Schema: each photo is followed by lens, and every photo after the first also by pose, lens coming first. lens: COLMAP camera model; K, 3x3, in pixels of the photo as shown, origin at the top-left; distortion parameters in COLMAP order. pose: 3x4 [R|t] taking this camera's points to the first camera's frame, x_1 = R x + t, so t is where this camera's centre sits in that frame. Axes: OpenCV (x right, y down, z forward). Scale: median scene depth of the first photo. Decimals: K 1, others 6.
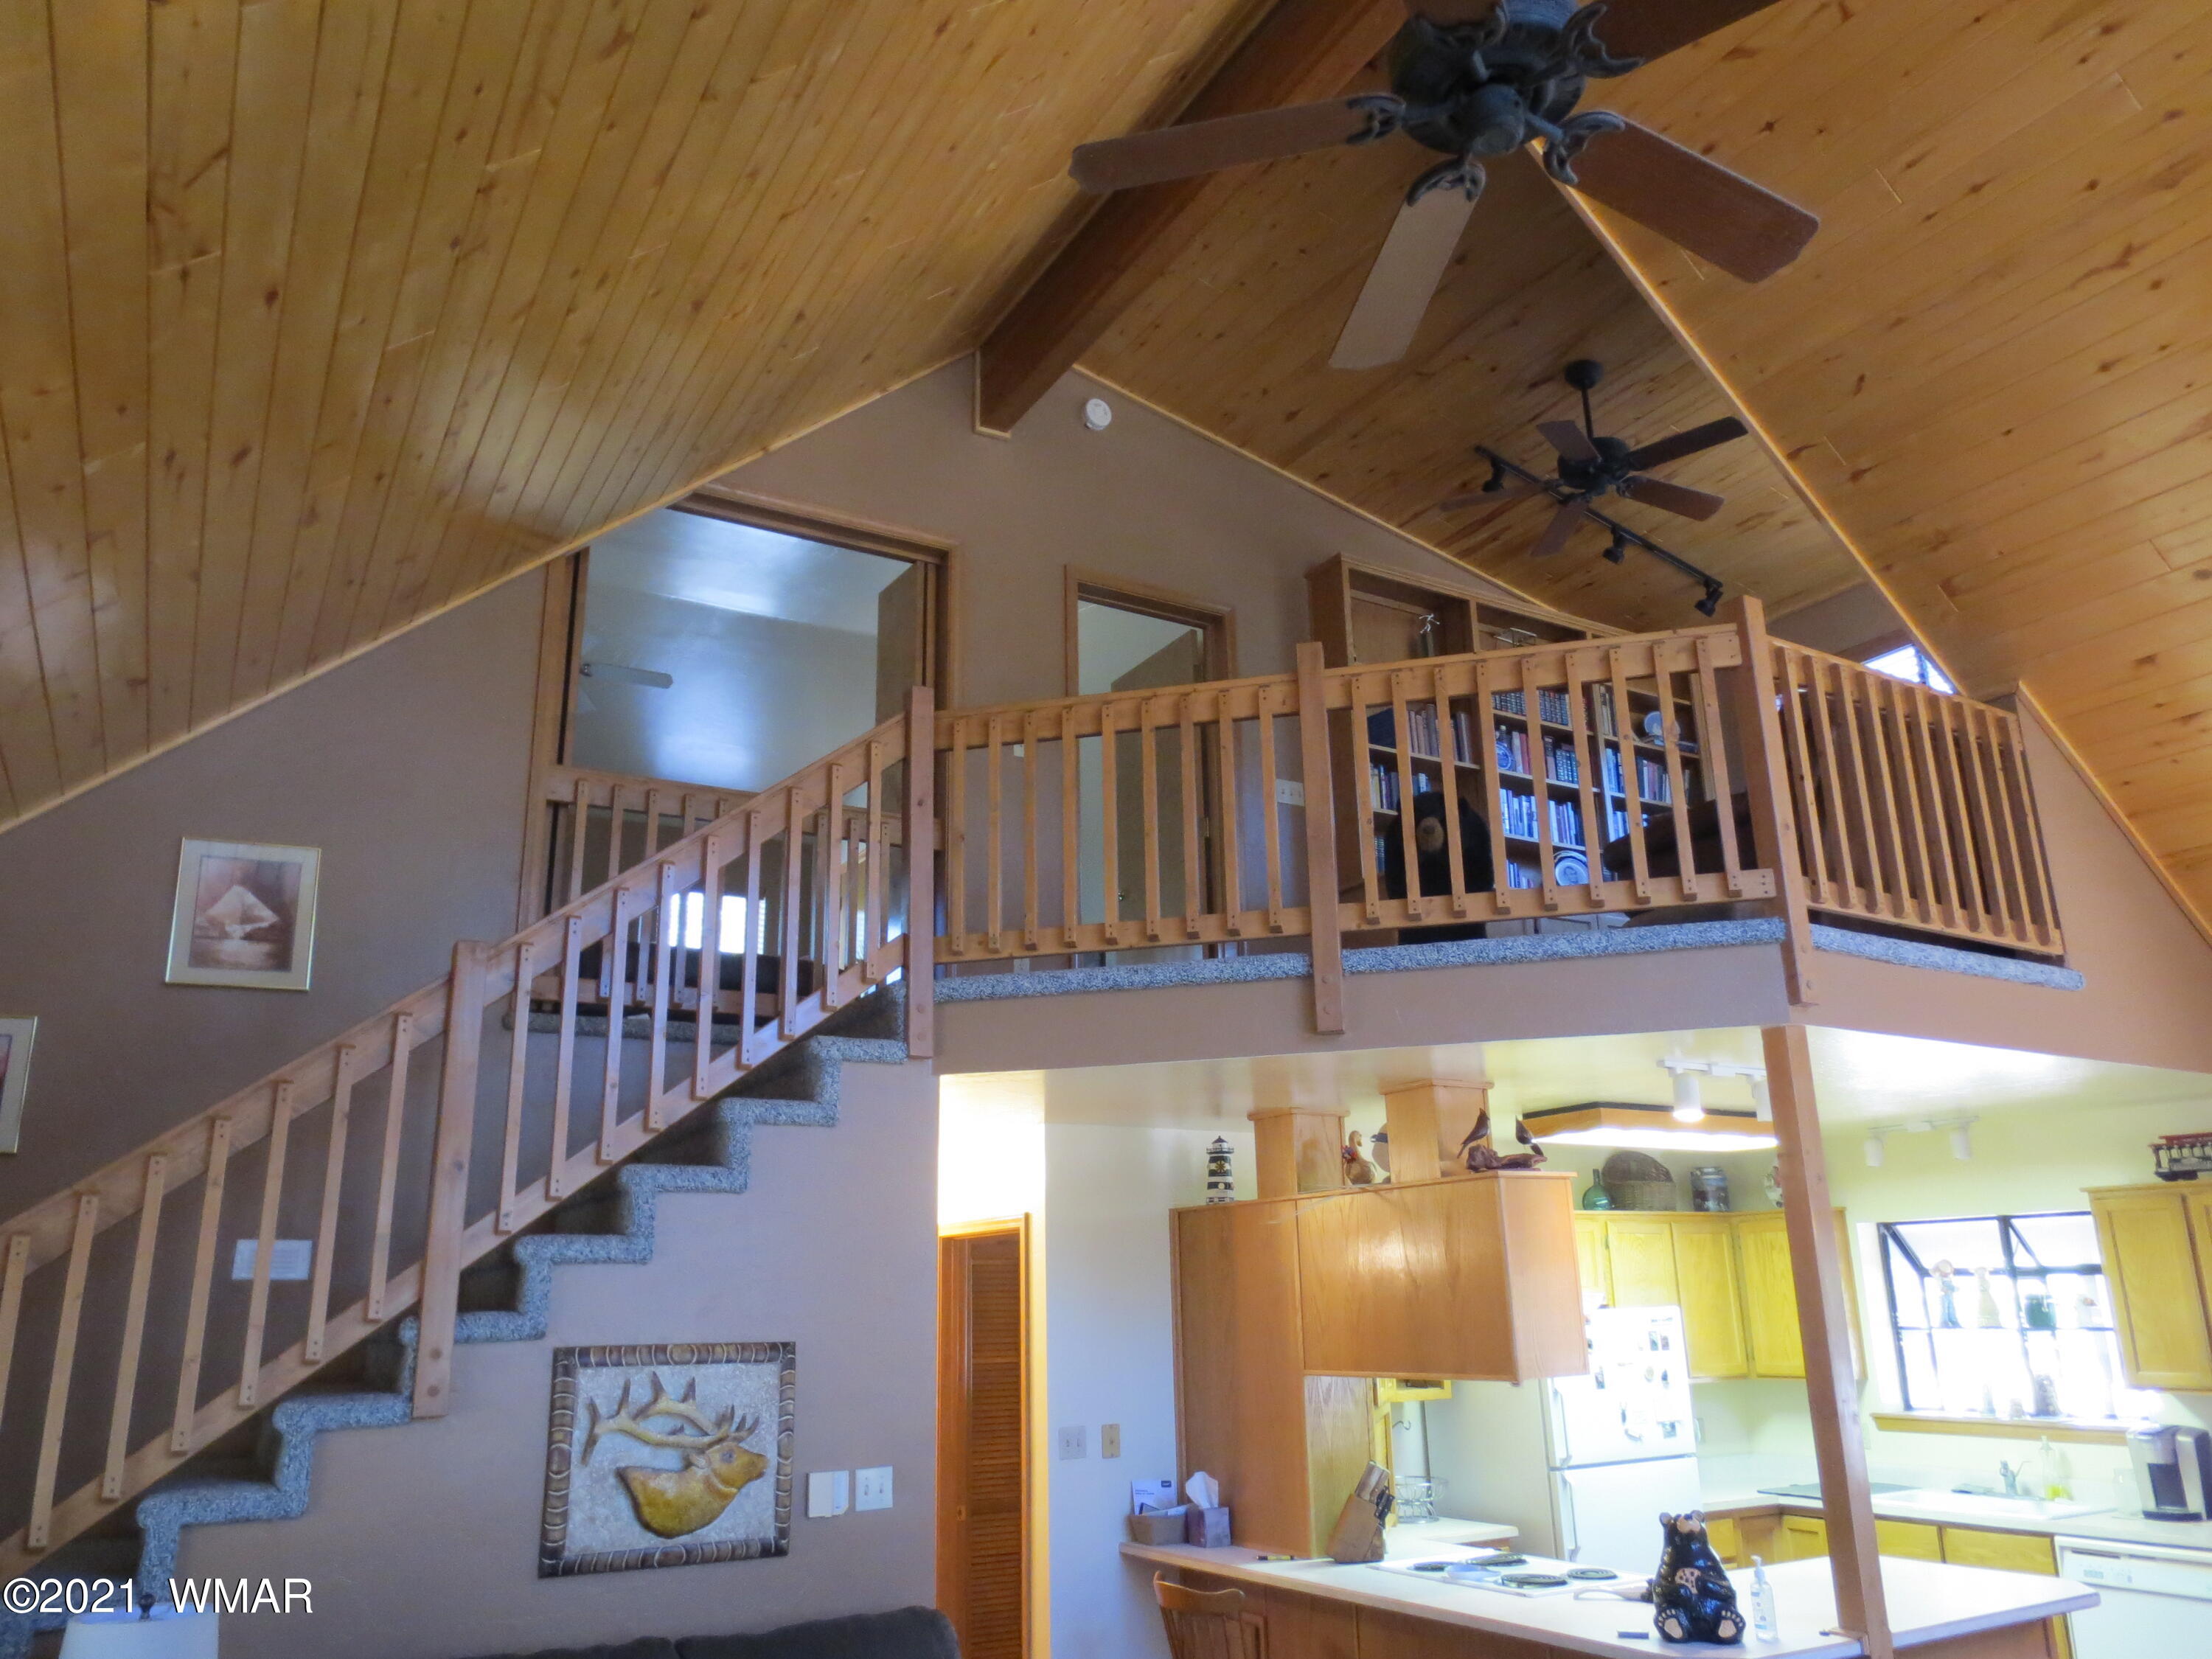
lens RADIAL K [[1602.3, 0, 1121.0], [0, 1602.3, 838.1], [0, 0, 1]] dist [-0.020351, 0.014205]
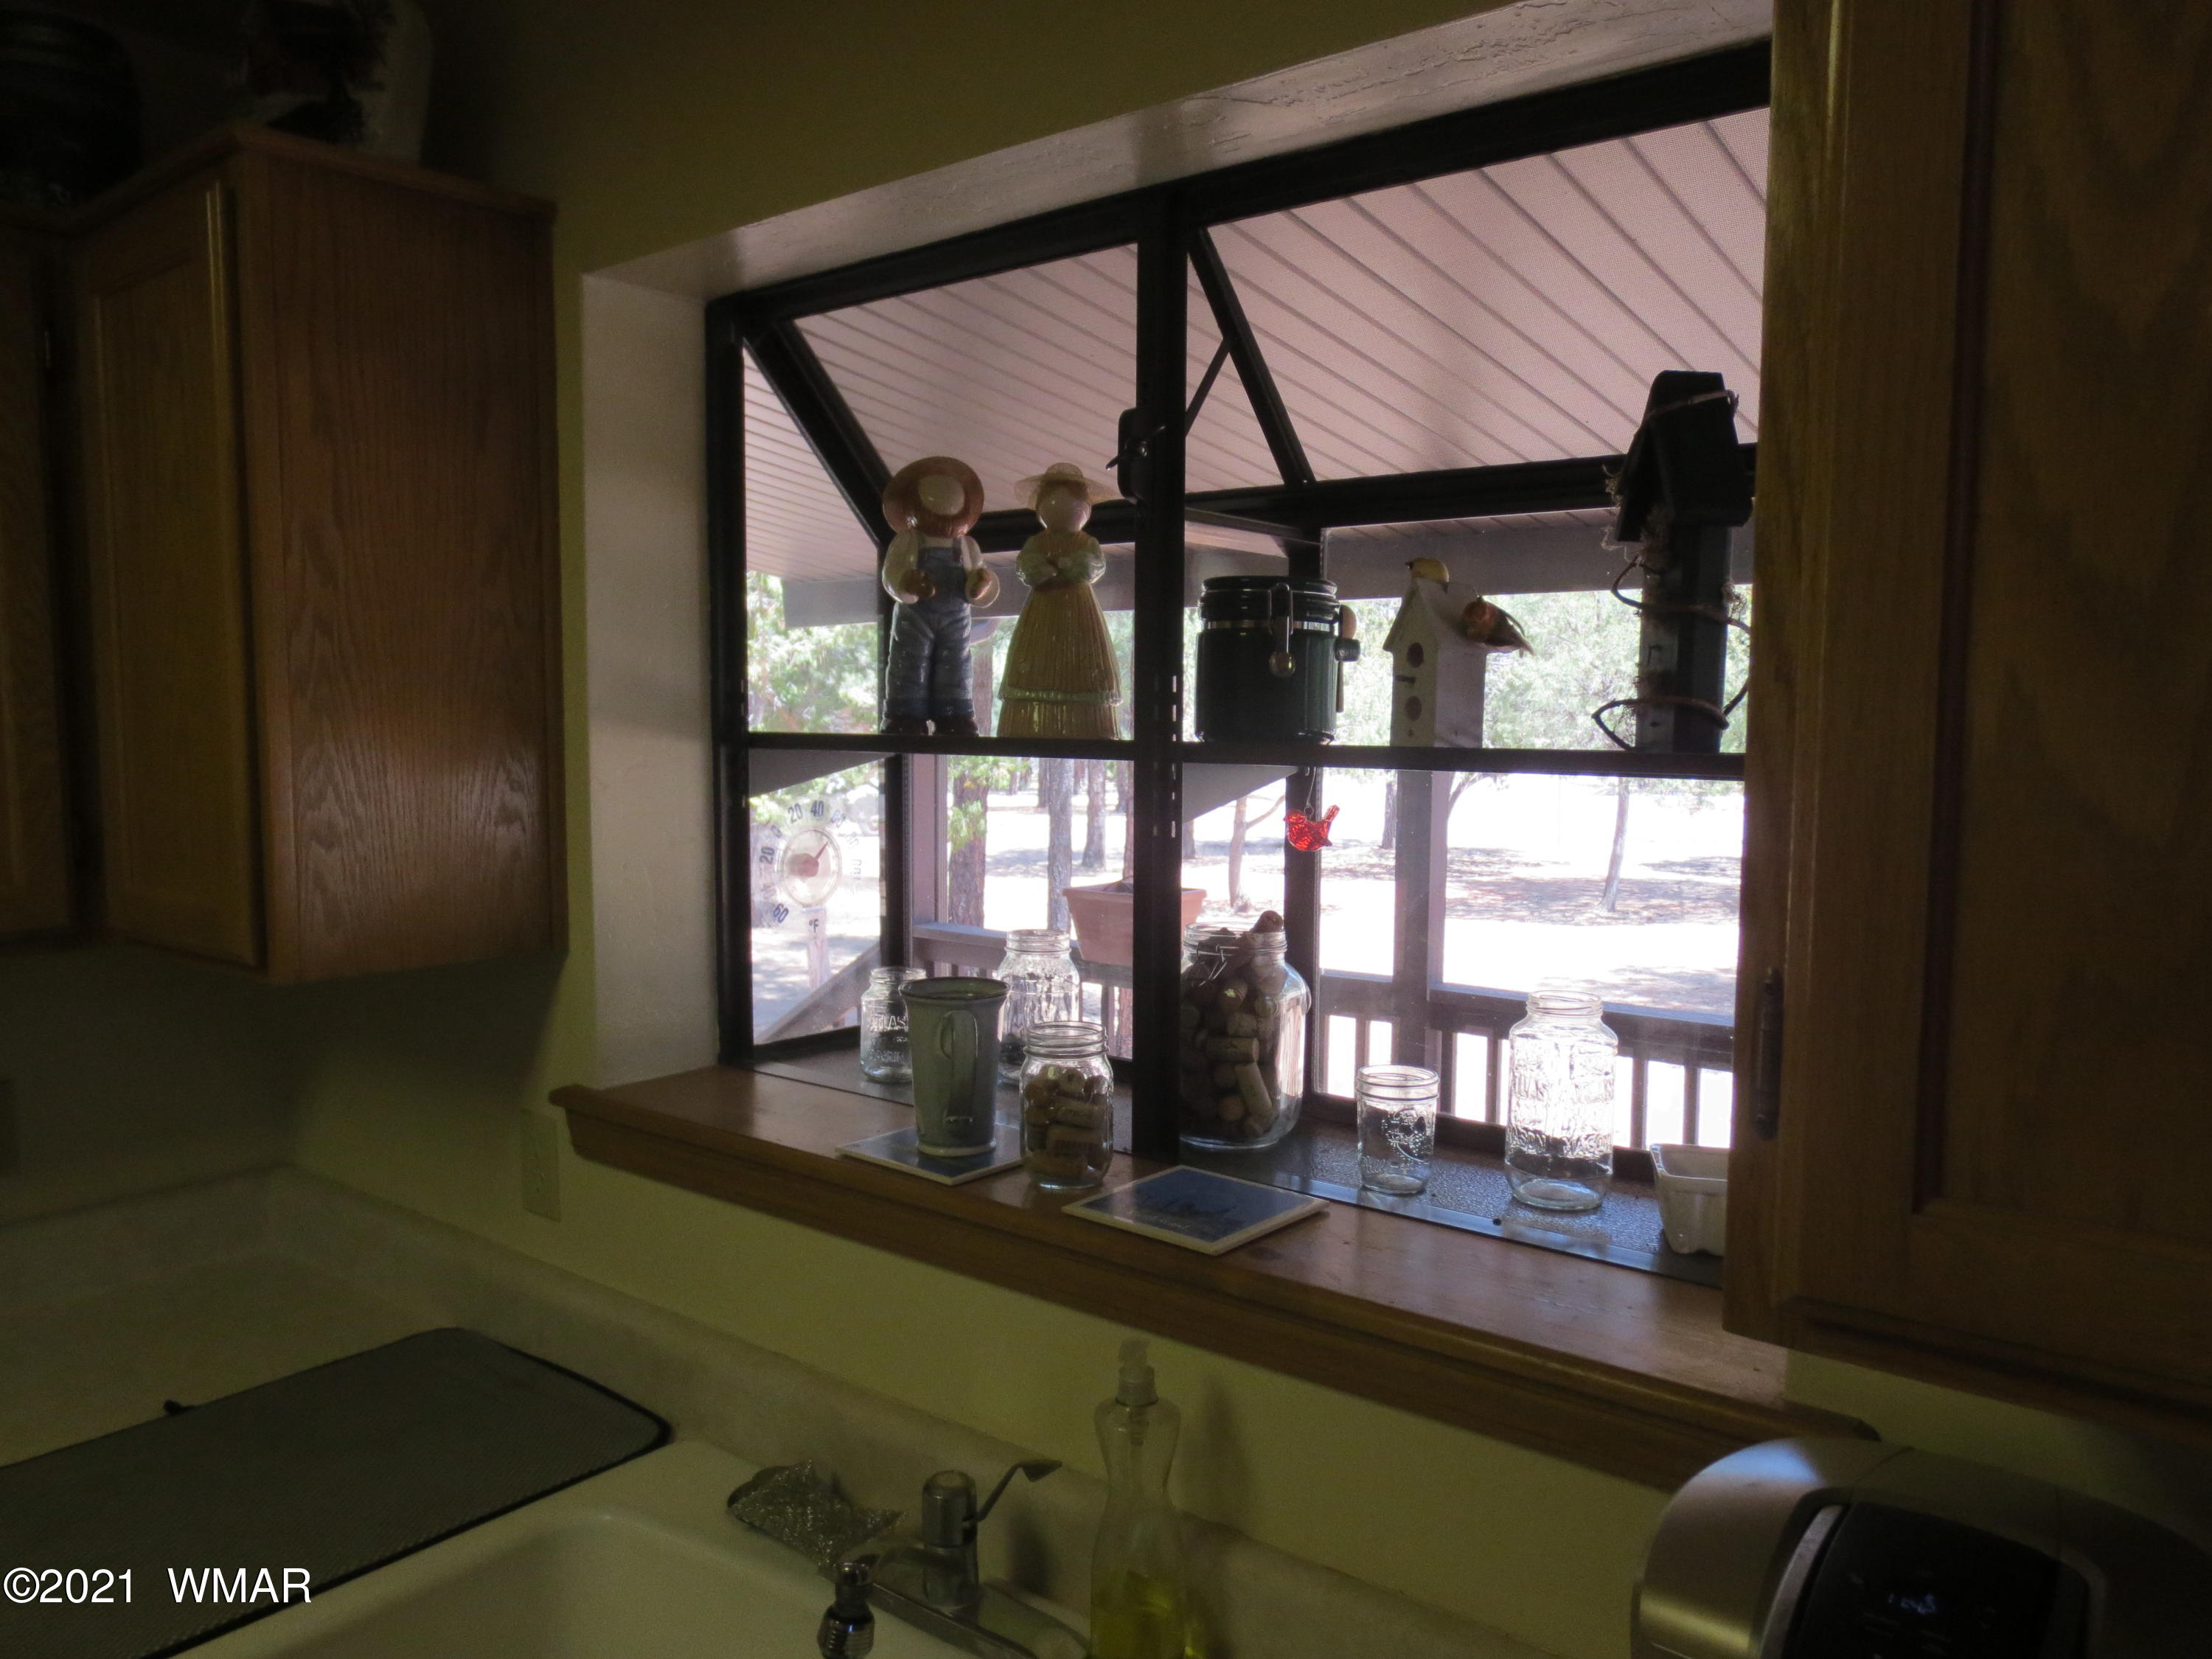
lens RADIAL K [[1602.3, 0, 1094.8], [0, 1602.3, 841.9], [0, 0, 1]] dist [-0.020351, 0.014205]
pose [[0.939356, -0.009065, 0.342825, 0.567968], [-0.114097, 0.934443, 0.337339, 0.292527], [-0.323408, -0.355996, 0.876740, 0.955735]]
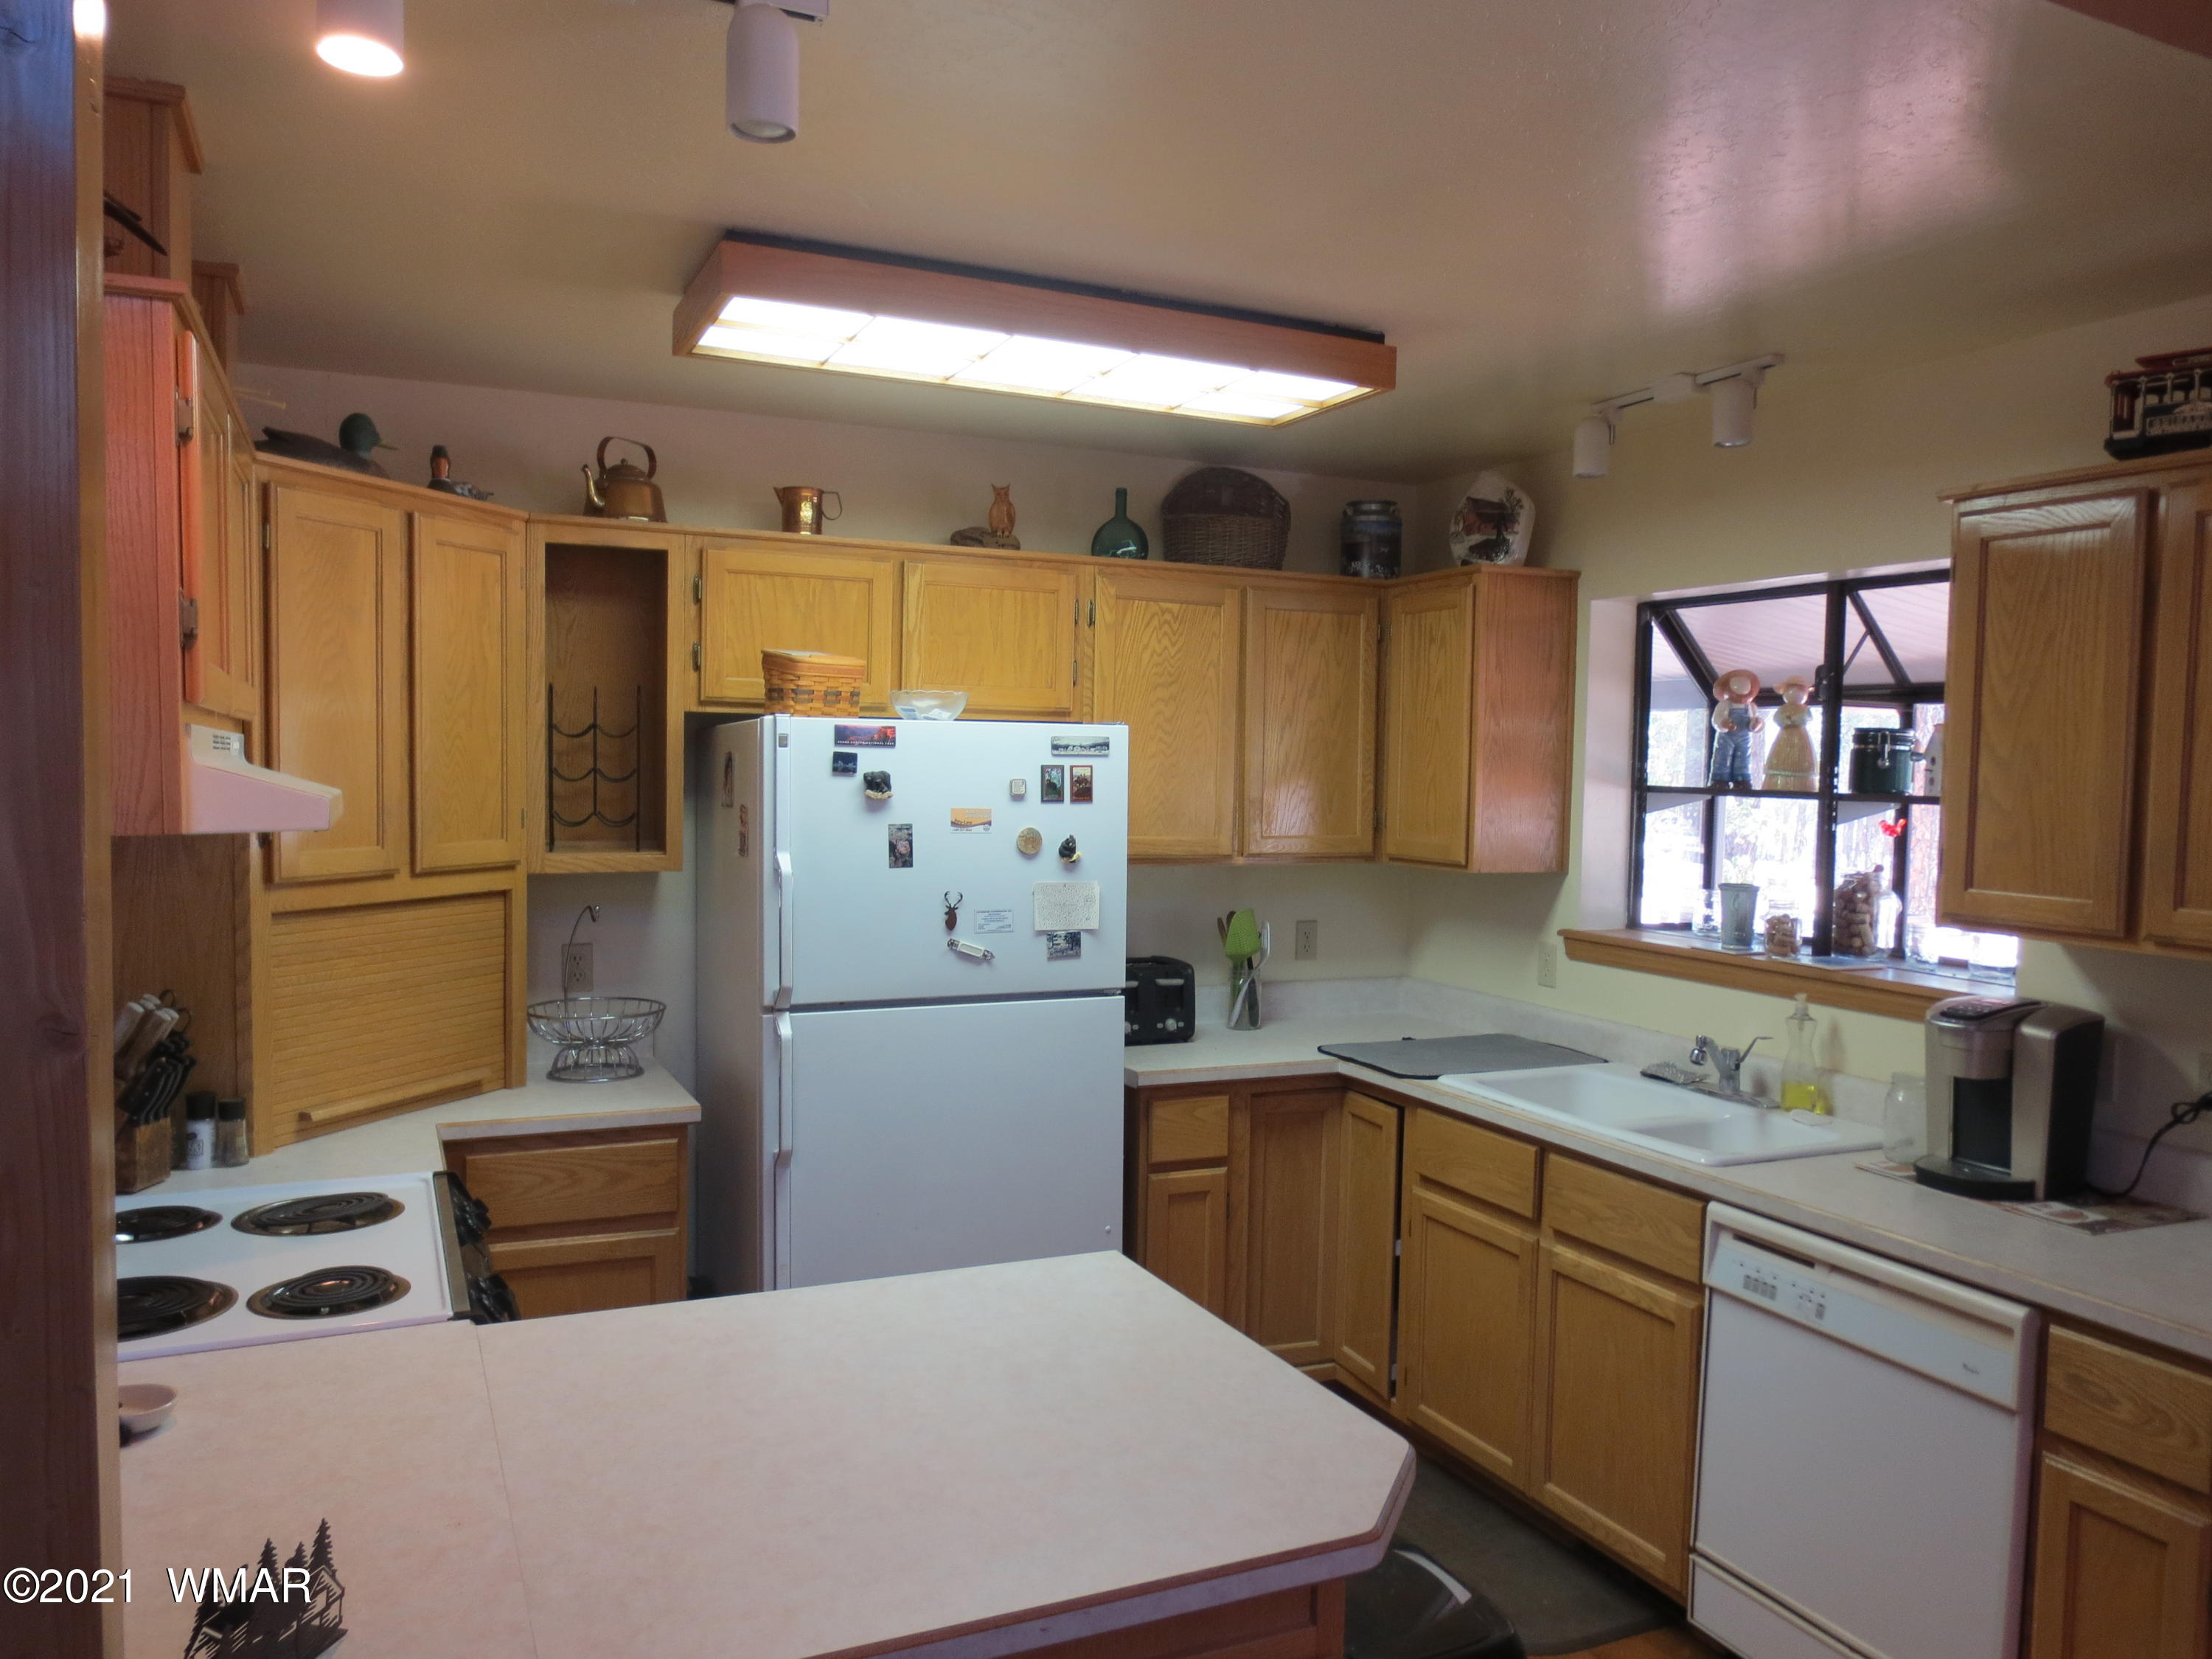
lens RADIAL K [[1602.3, 0, 1119.9], [0, 1602.3, 844.1], [0, 0, 1]] dist [-0.020351, 0.014205]
pose [[0.994487, 0.043752, -0.095297, 0.449723], [-0.009975, 0.944149, 0.329368, 0.179640], [0.104385, -0.326601, 0.939380, 0.562998]]
